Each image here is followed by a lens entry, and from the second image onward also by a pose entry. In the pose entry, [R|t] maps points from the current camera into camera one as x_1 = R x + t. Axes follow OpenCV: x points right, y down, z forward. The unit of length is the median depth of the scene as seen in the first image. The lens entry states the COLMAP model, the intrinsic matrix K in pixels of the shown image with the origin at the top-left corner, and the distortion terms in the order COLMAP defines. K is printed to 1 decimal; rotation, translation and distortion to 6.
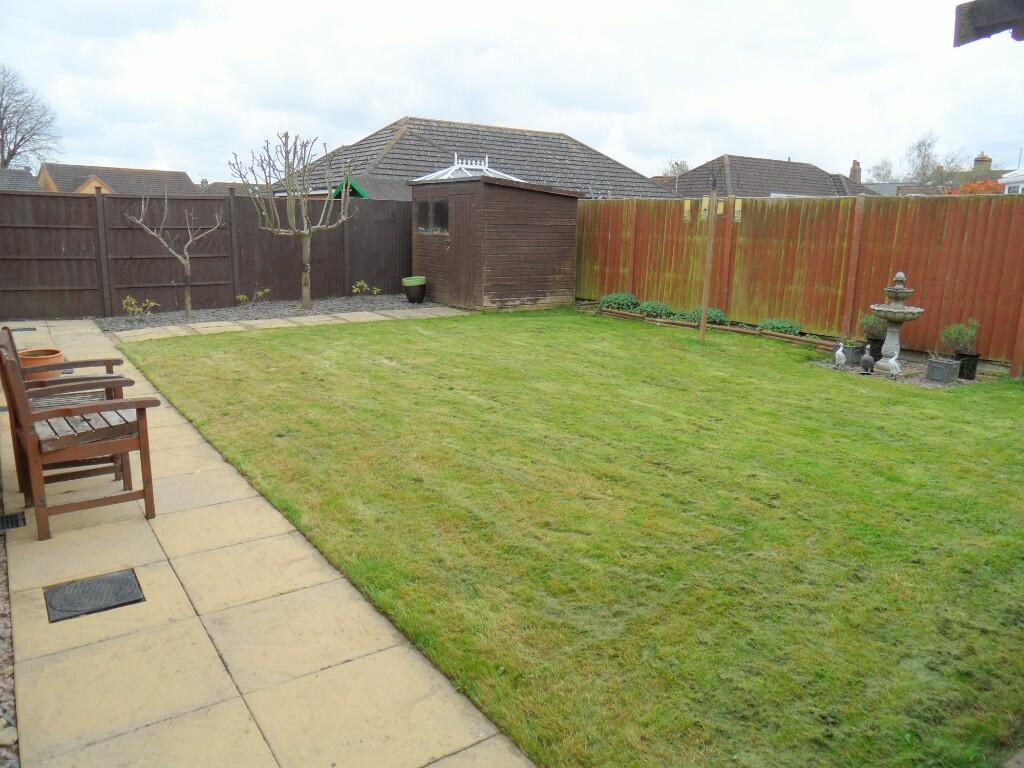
lens RADIAL K [[752.4, 0, 507.0], [0, 752.4, 387.1], [0, 0, 1]] dist [-0.018622, 0.007856]
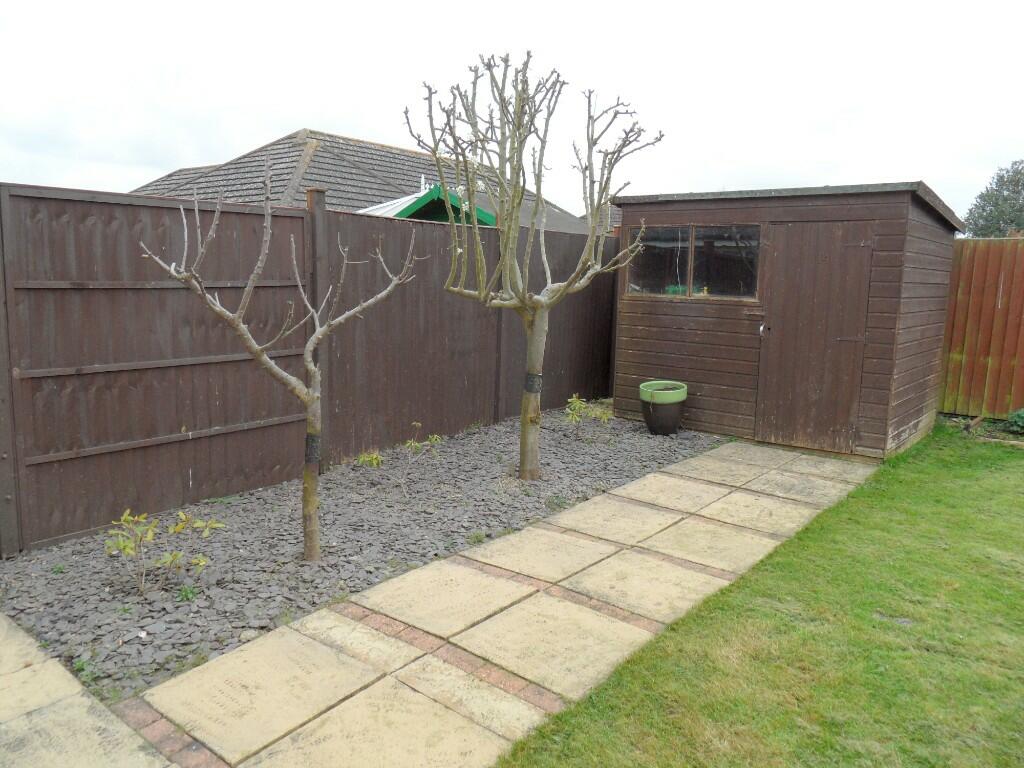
lens RADIAL K [[752.4, 0, 507.0], [0, 752.4, 387.1], [0, 0, 1]] dist [-0.018622, 0.007856]
pose [[0.956787, -0.035590, 0.288604, -0.395145], [0.052673, 0.997276, -0.051639, -0.131947], [-0.285980, 0.064610, 0.956055, 0.587879]]
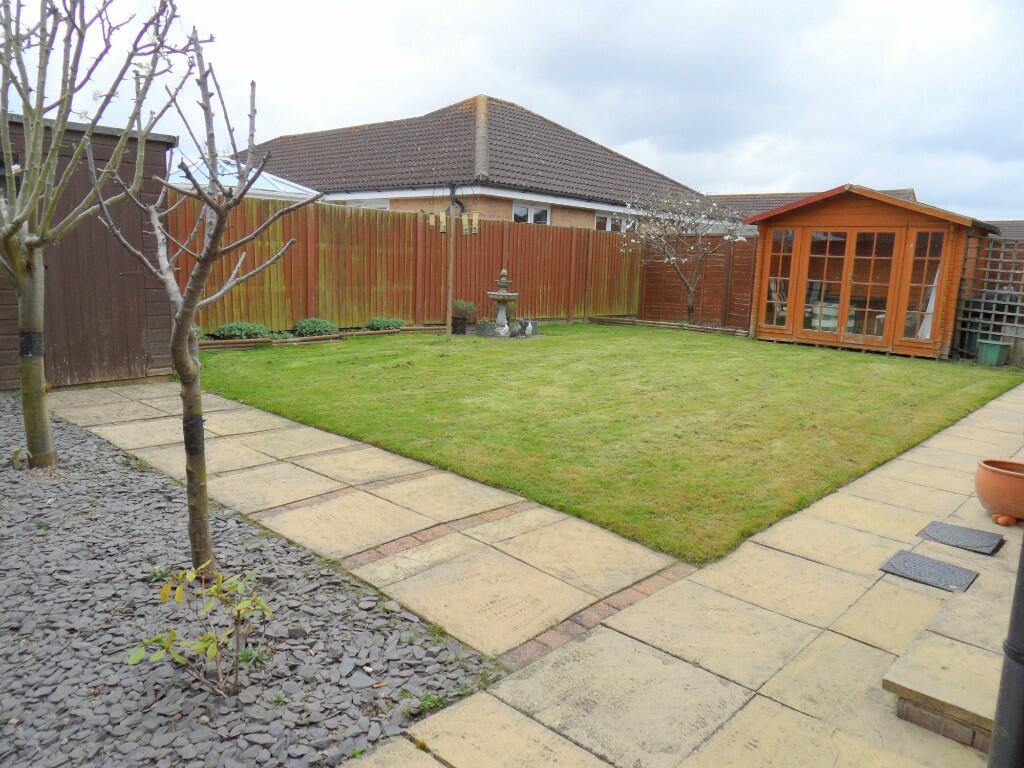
lens RADIAL K [[752.4, 0, 507.0], [0, 752.4, 387.1], [0, 0, 1]] dist [-0.018622, 0.007856]
pose [[-0.226860, -0.192553, 0.954703, -0.615744], [0.166370, 0.958191, 0.232790, -0.177148], [-0.959612, 0.211645, -0.185340, 0.844504]]
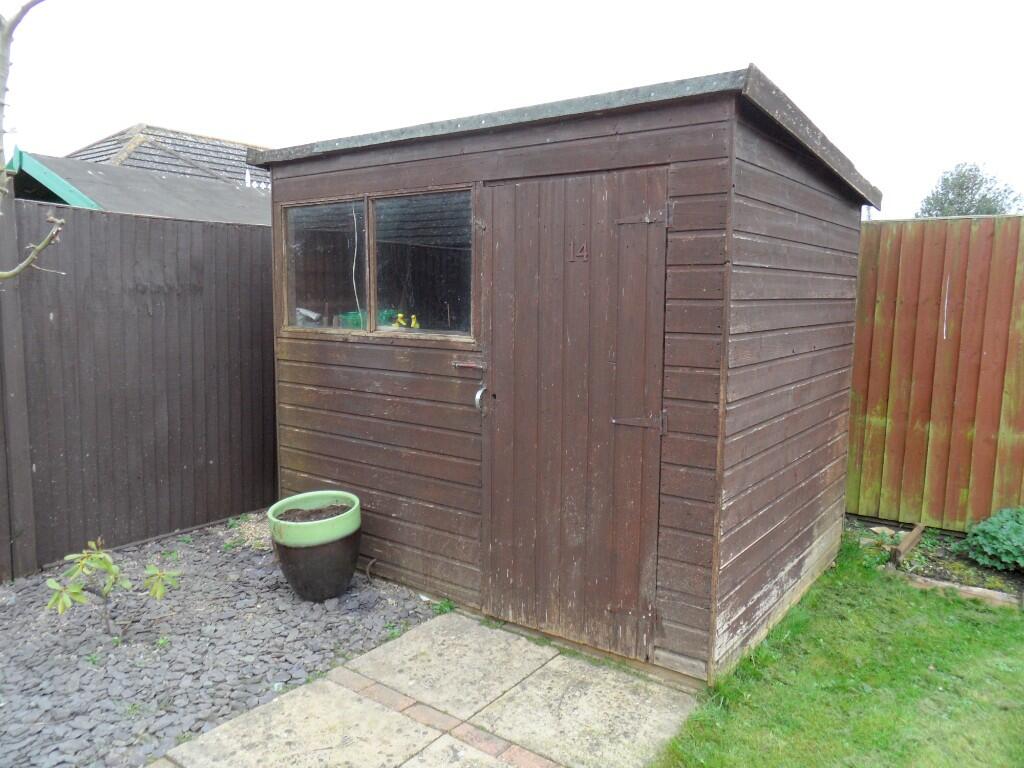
lens RADIAL K [[752.4, 0, 507.0], [0, 752.4, 387.1], [0, 0, 1]] dist [-0.018622, 0.007856]
pose [[0.941399, -0.050834, 0.333442, -0.155739], [0.078082, 0.994569, -0.068822, -0.173793], [-0.328132, 0.090824, 0.940255, 0.781455]]
